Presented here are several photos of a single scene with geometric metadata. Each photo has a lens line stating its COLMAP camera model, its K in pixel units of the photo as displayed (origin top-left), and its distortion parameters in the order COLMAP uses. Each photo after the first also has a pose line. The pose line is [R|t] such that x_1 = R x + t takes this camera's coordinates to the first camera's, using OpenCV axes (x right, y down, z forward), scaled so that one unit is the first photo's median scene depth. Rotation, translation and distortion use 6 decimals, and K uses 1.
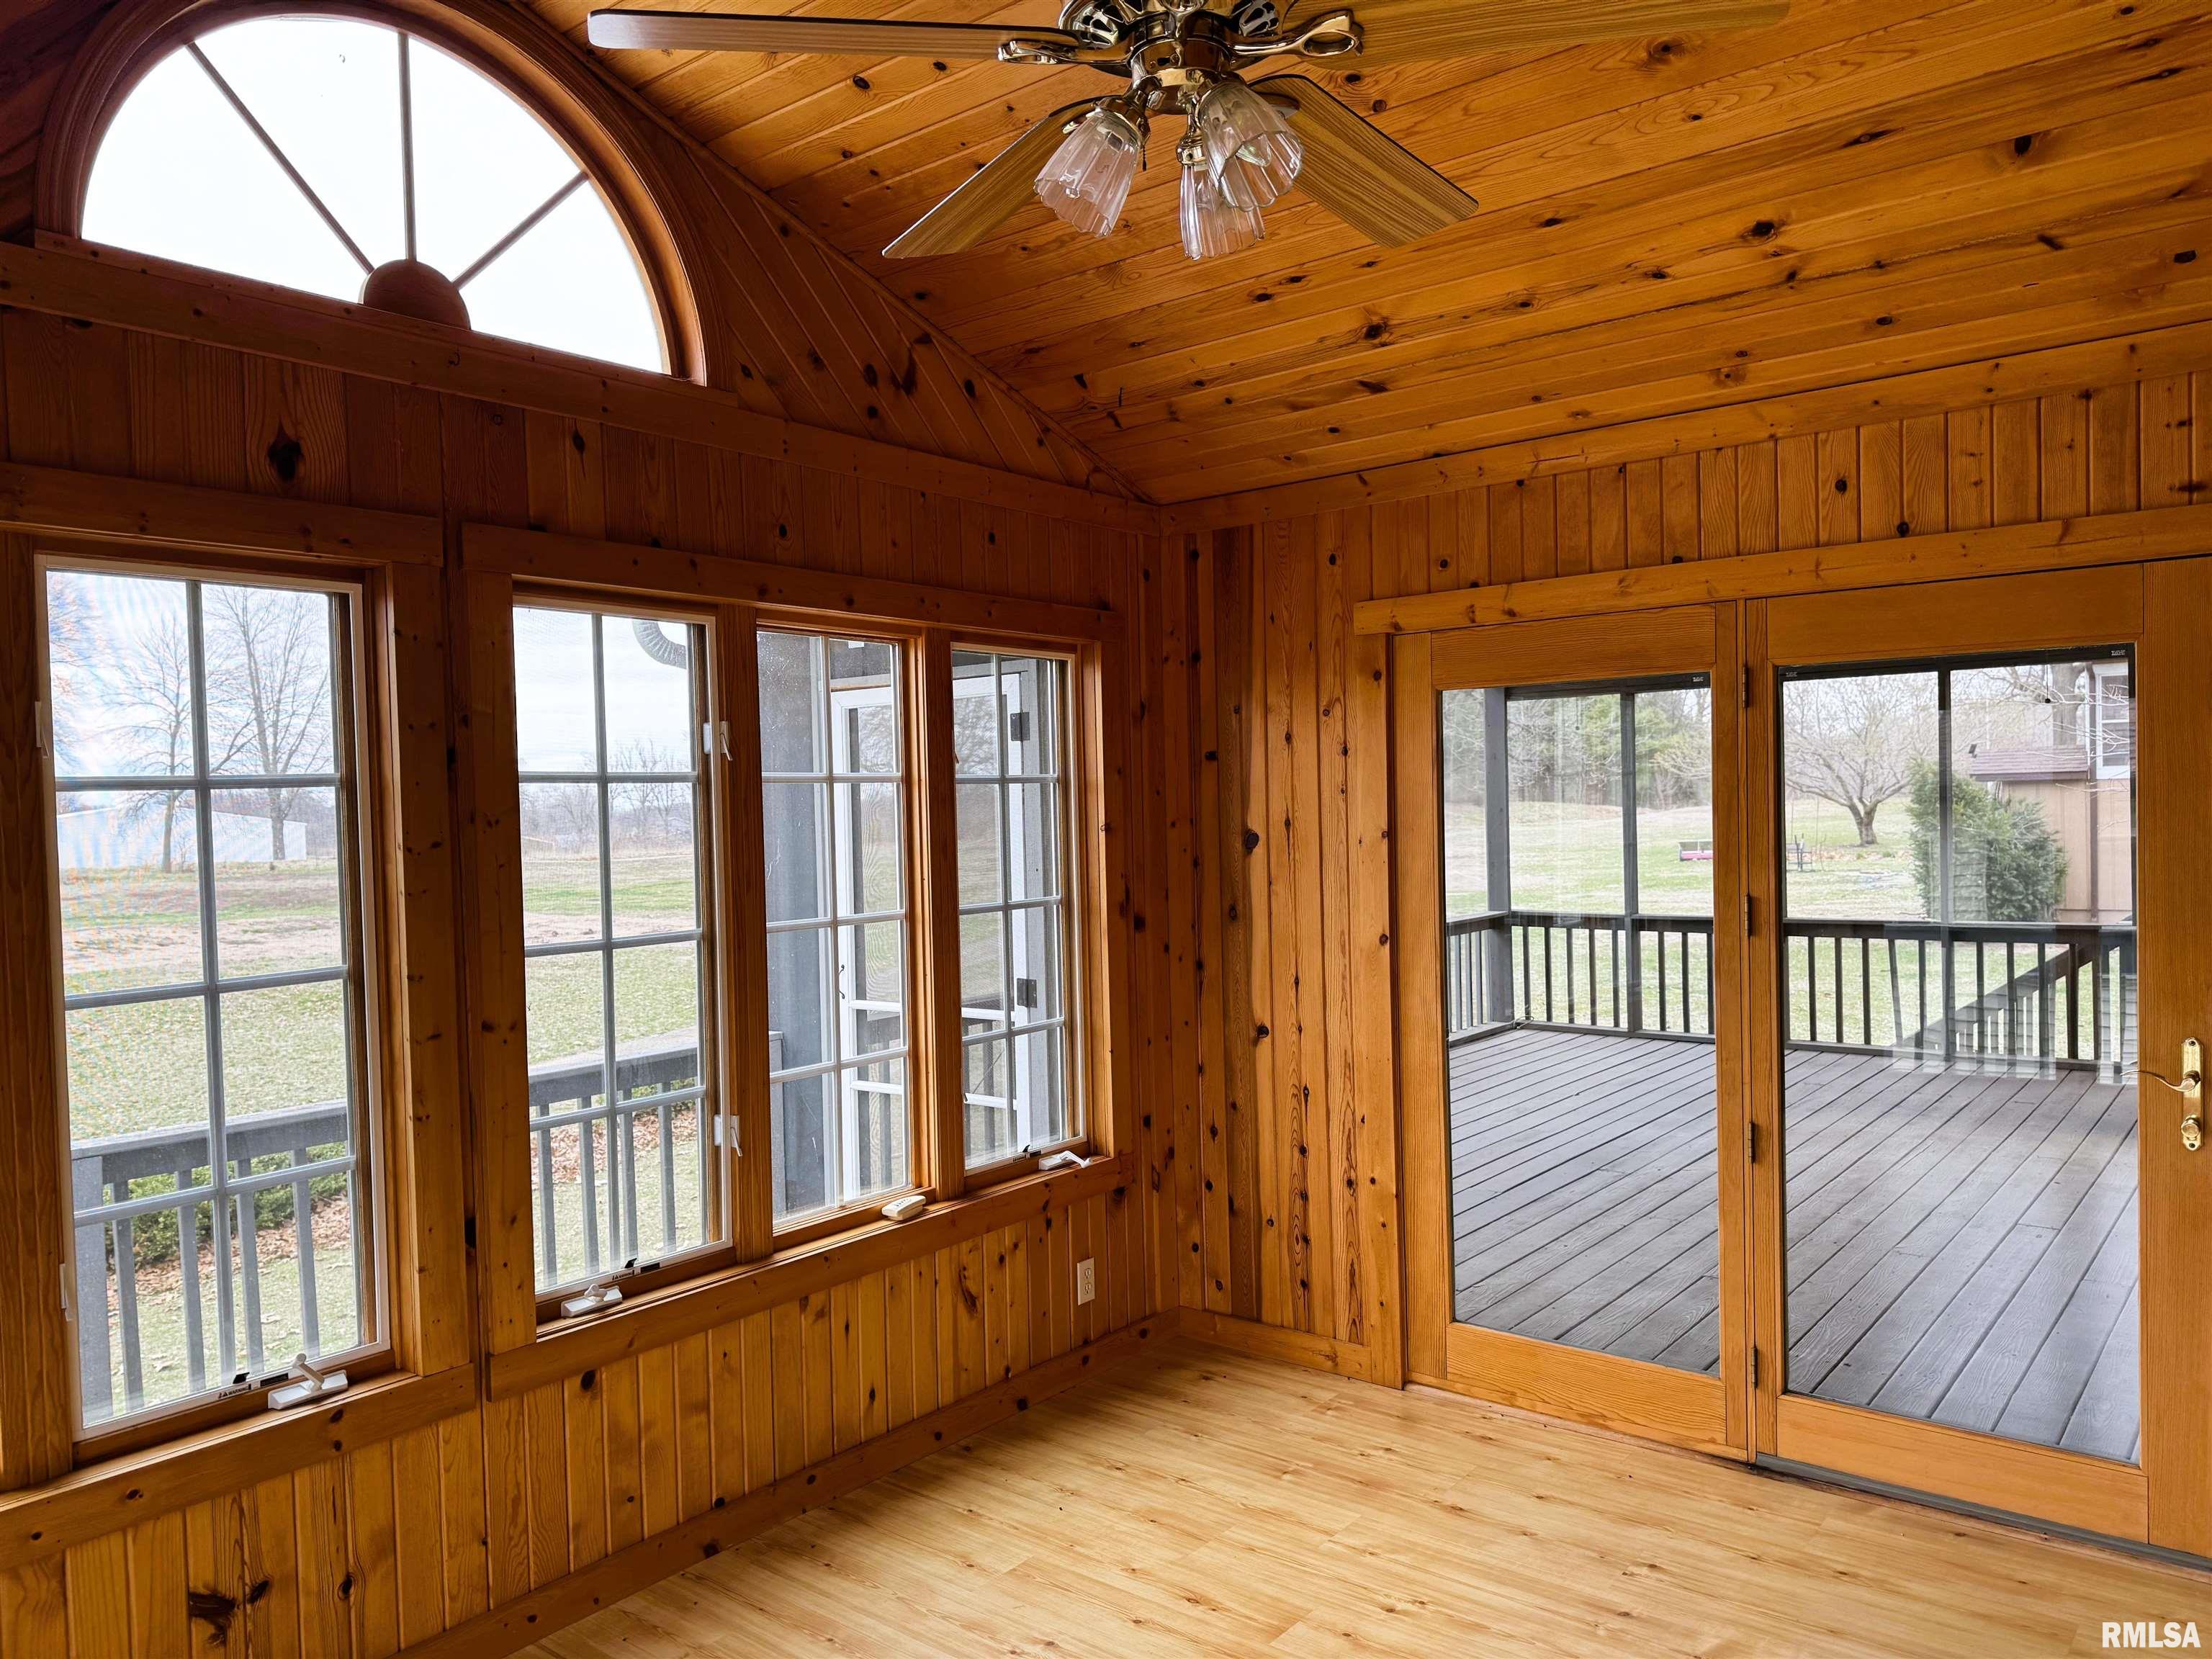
lens RADIAL K [[1550.0, 0, 1116.0], [0, 1550.0, 820.4], [0, 0, 1]] dist [0.072302, -0.081584]
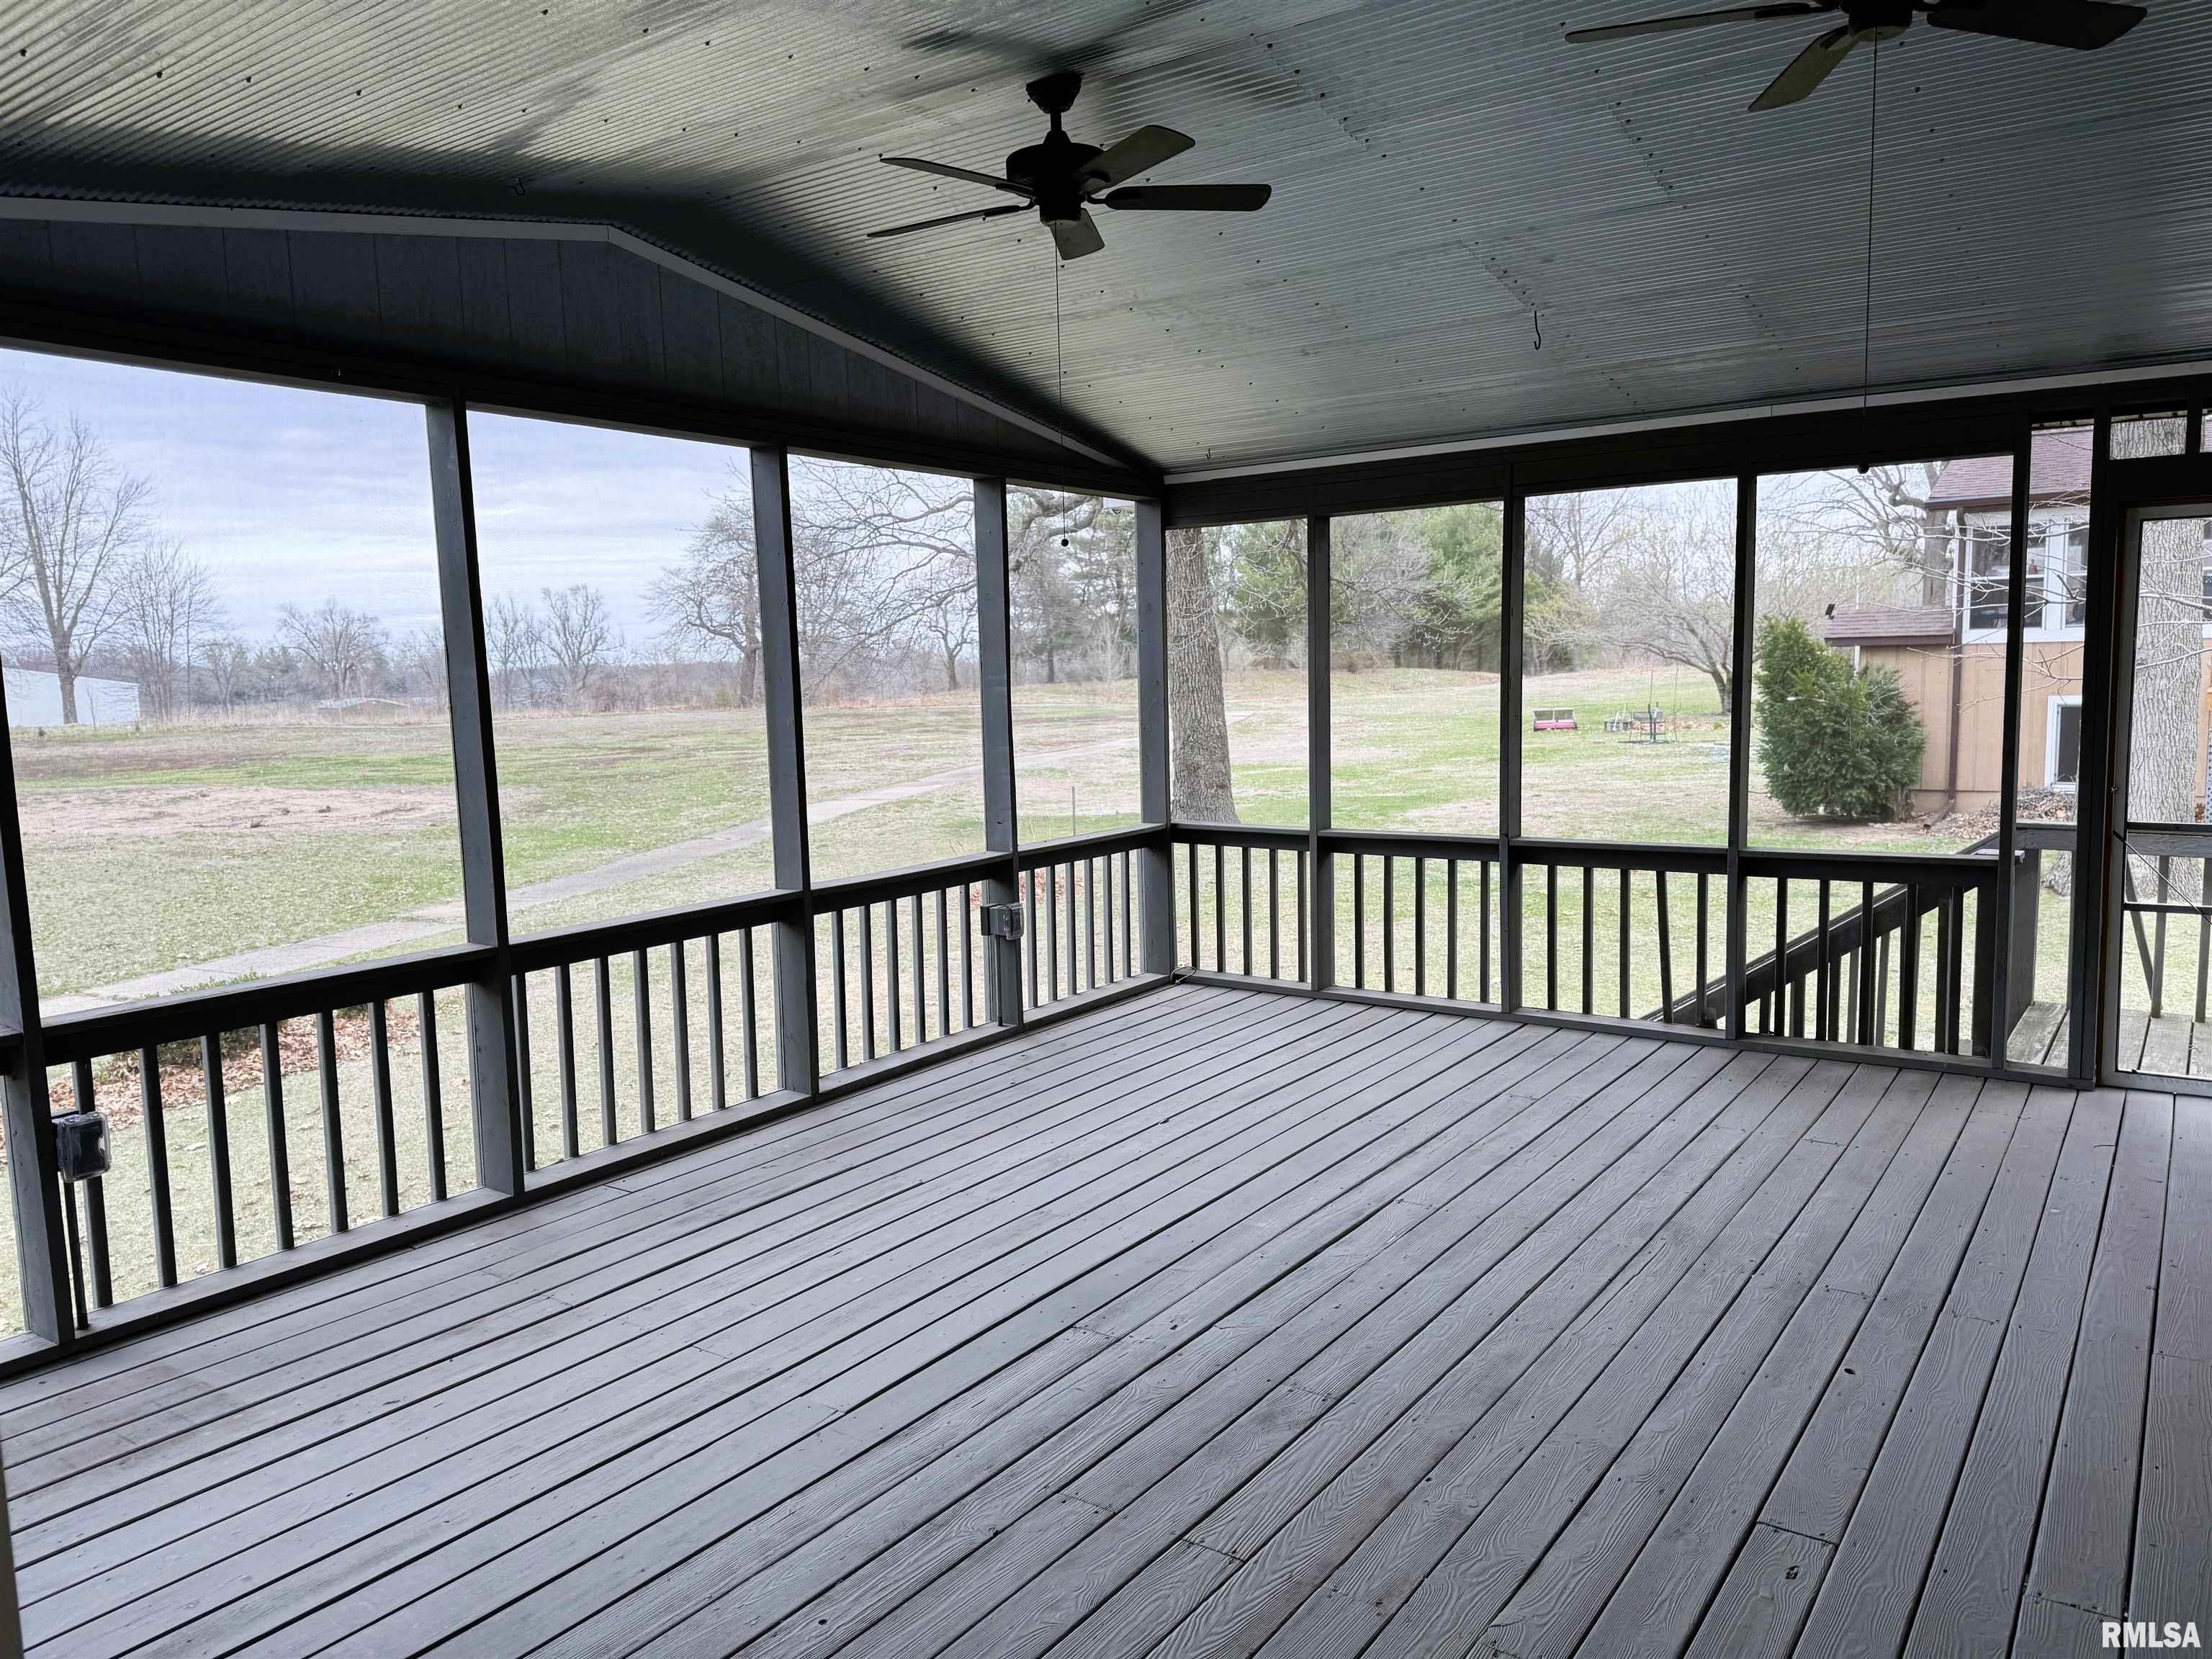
lens RADIAL K [[1550.0, 0, 1086.0], [0, 1550.0, 829.3], [0, 0, 1]] dist [0.072302, -0.081584]
pose [[0.998701, -0.001938, 0.050915, 0.086314], [-0.002772, 0.995730, 0.092271, -0.002672], [-0.050877, -0.092292, 0.994431, 0.137340]]
